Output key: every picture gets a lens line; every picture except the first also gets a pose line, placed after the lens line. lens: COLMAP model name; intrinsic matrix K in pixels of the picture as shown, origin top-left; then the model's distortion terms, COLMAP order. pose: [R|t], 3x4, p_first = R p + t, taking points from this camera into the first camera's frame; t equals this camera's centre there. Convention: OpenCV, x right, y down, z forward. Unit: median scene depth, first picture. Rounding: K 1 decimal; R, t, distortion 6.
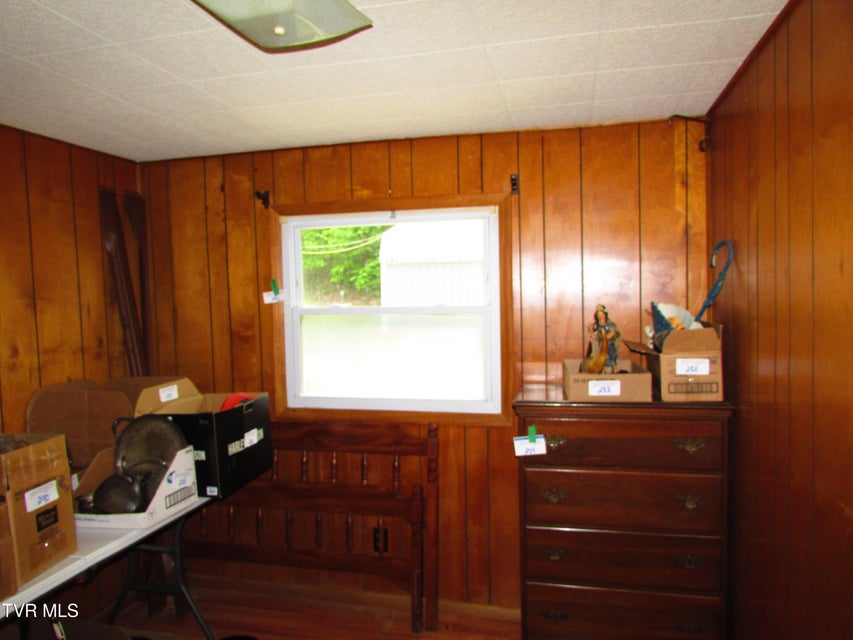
lens RADIAL K [[605.9, 0, 427.7], [0, 605.9, 317.4], [0, 0, 1]] dist [-0.038830, 0.021403]
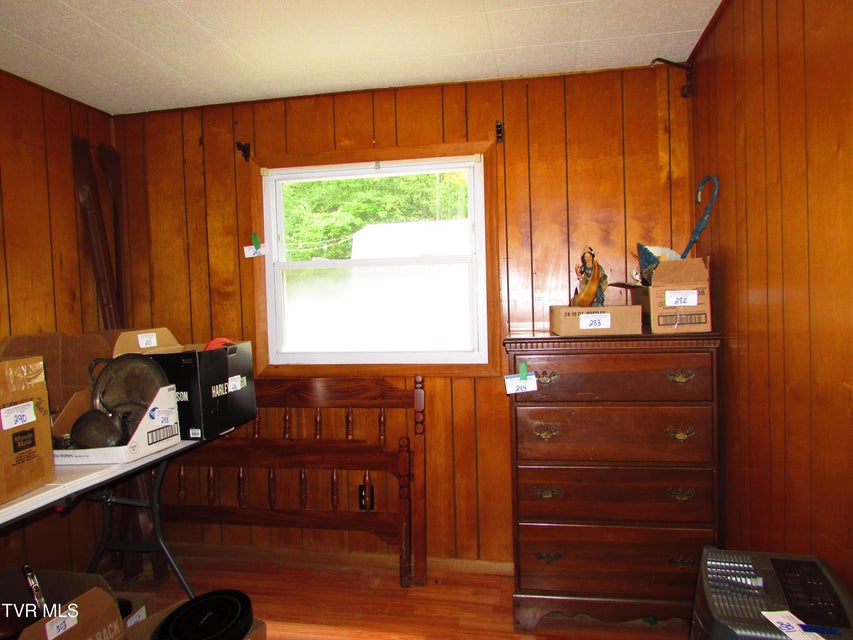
lens RADIAL K [[605.9, 0, 427.8], [0, 605.9, 322.3], [0, 0, 1]] dist [-0.038830, 0.021403]
pose [[0.998667, -0.008071, 0.050991, -0.027866], [0.008740, 0.999879, -0.012896, 0.104043], [-0.050881, 0.013325, 0.998616, 0.012300]]
